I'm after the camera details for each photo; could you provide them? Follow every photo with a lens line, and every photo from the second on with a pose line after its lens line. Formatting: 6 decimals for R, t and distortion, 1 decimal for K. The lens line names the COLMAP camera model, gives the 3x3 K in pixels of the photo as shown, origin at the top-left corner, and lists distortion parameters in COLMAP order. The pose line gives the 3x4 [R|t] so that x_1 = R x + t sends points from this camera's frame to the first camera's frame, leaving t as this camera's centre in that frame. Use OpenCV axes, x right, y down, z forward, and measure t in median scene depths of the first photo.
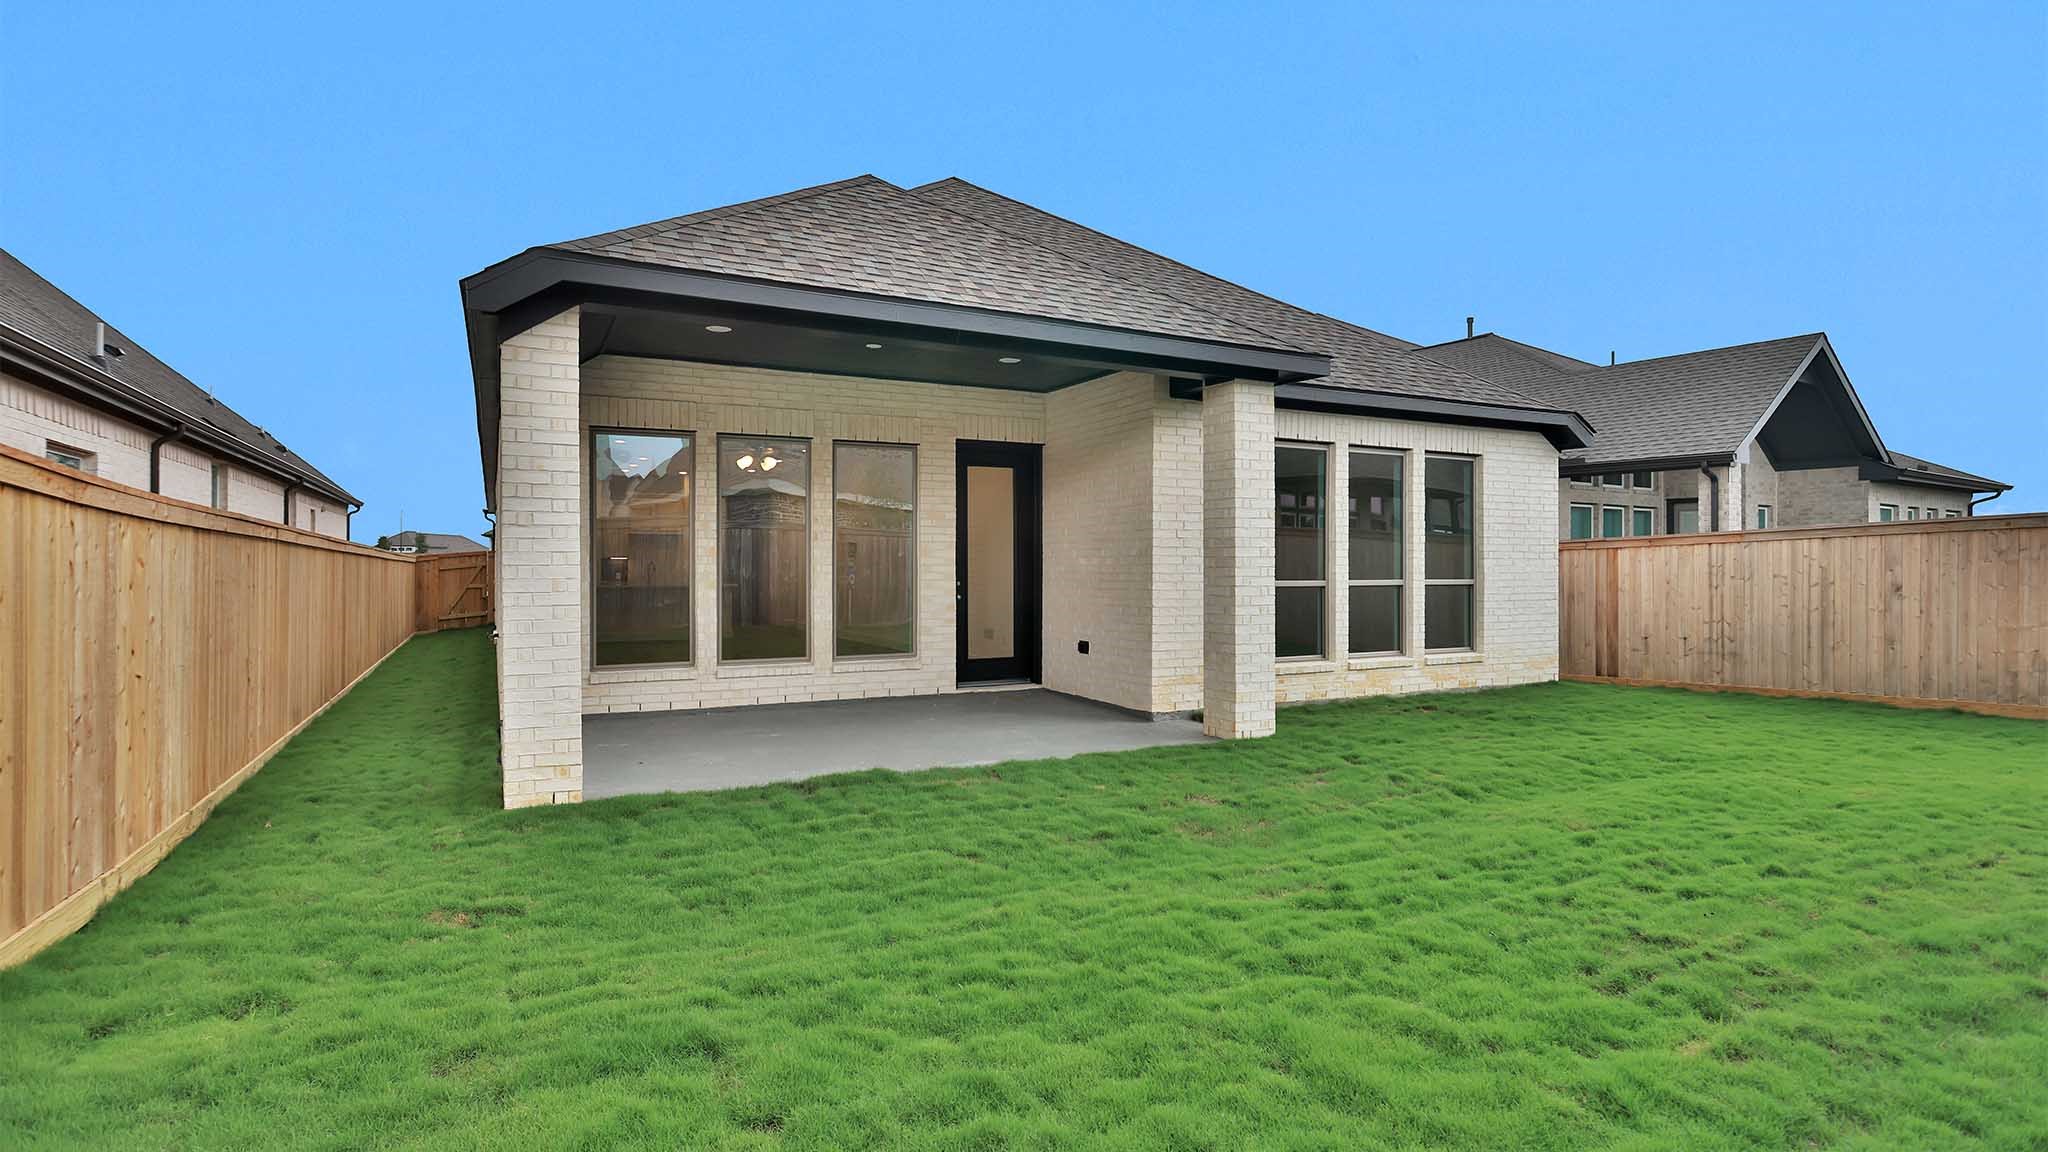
lens RADIAL K [[991.1, 0, 1037.1], [0, 991.1, 550.2], [0, 0, 1]] dist [0.000593, 0.000103]
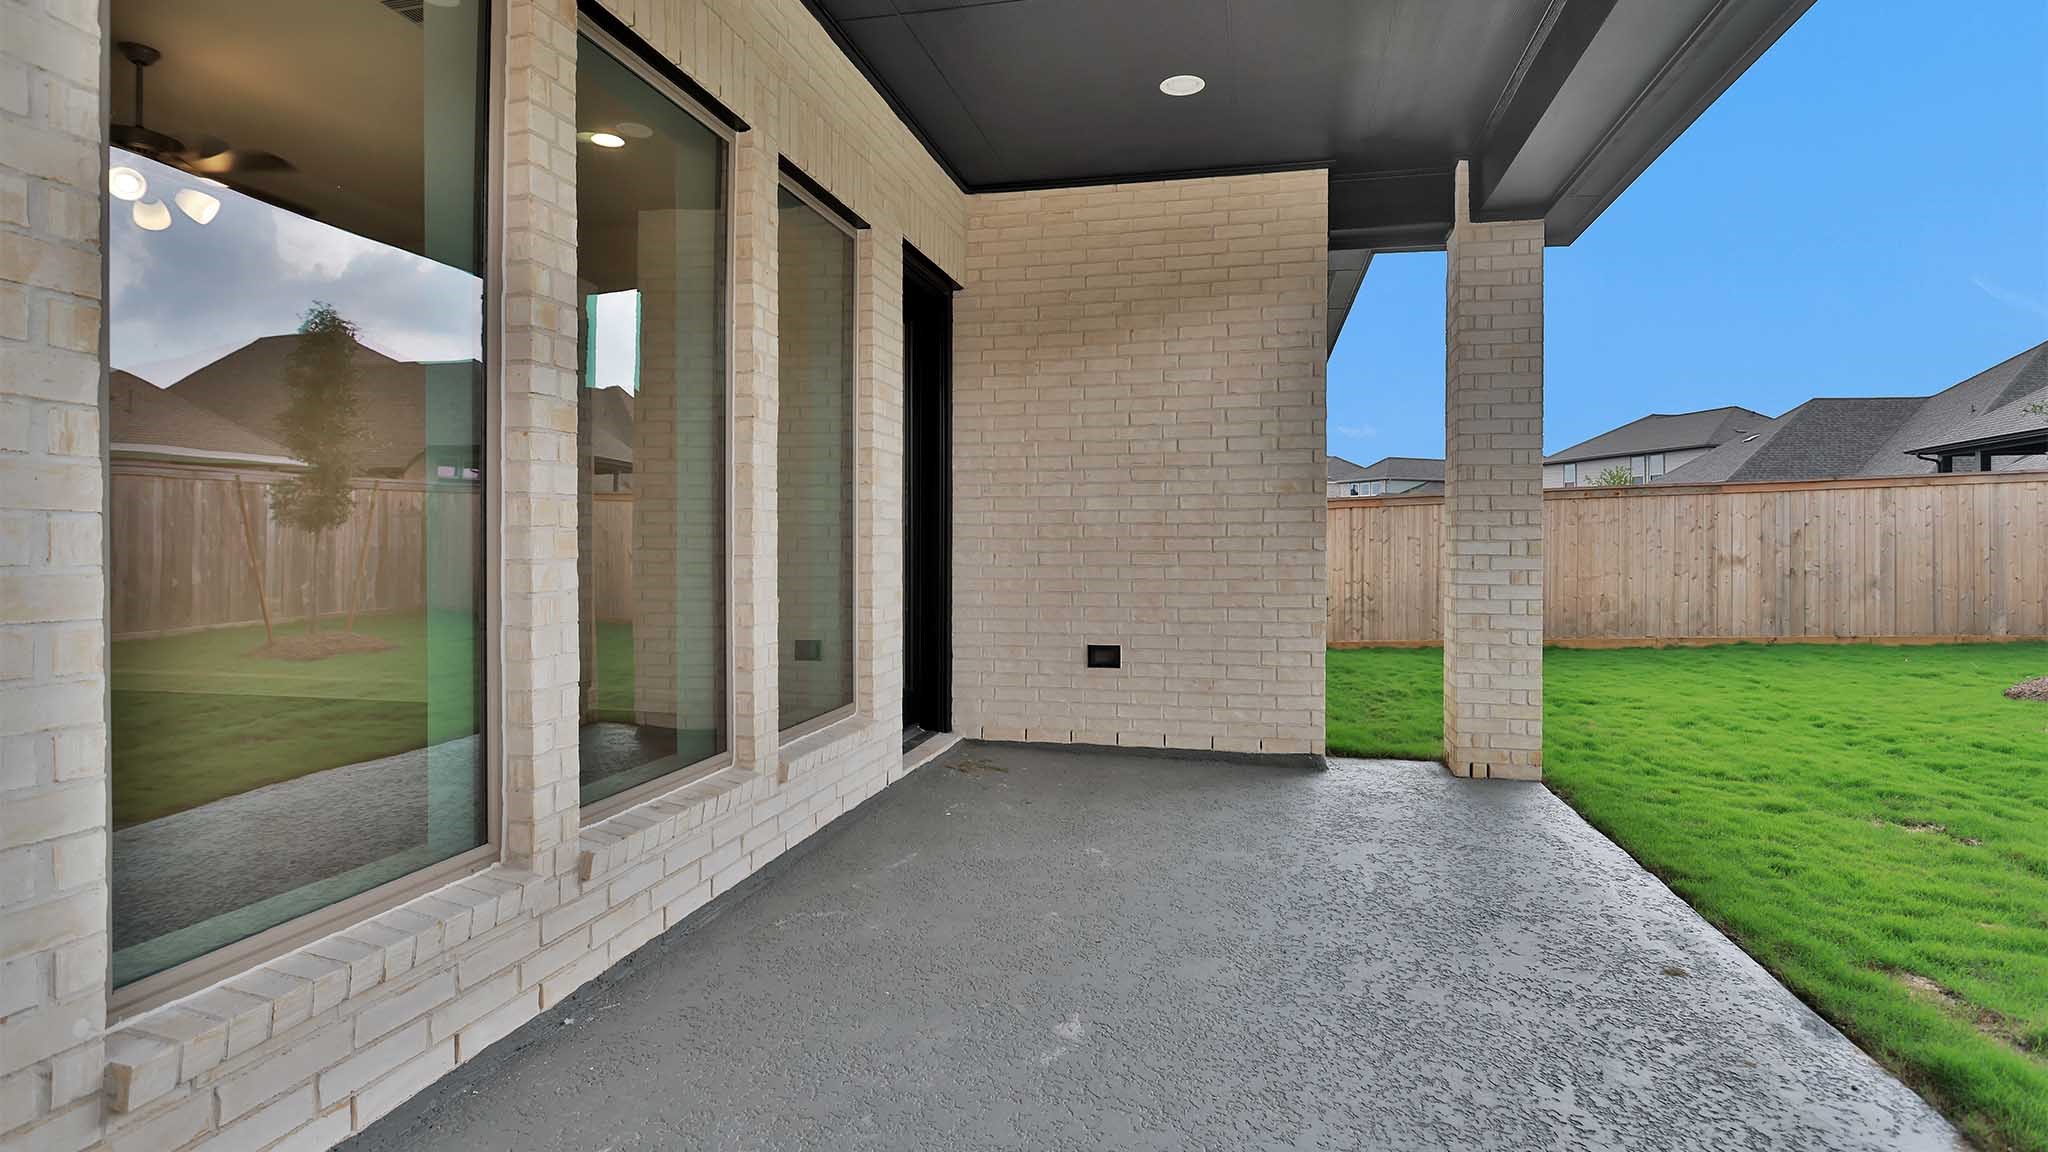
lens RADIAL K [[991.1, 0, 1037.1], [0, 991.1, 550.2], [0, 0, 1]] dist [0.000593, 0.000103]
pose [[0.669271, -0.006039, 0.742994, -0.378891], [-0.009998, 0.999803, 0.017132, 0.026683], [-0.742951, -0.018894, 0.669079, 0.619829]]
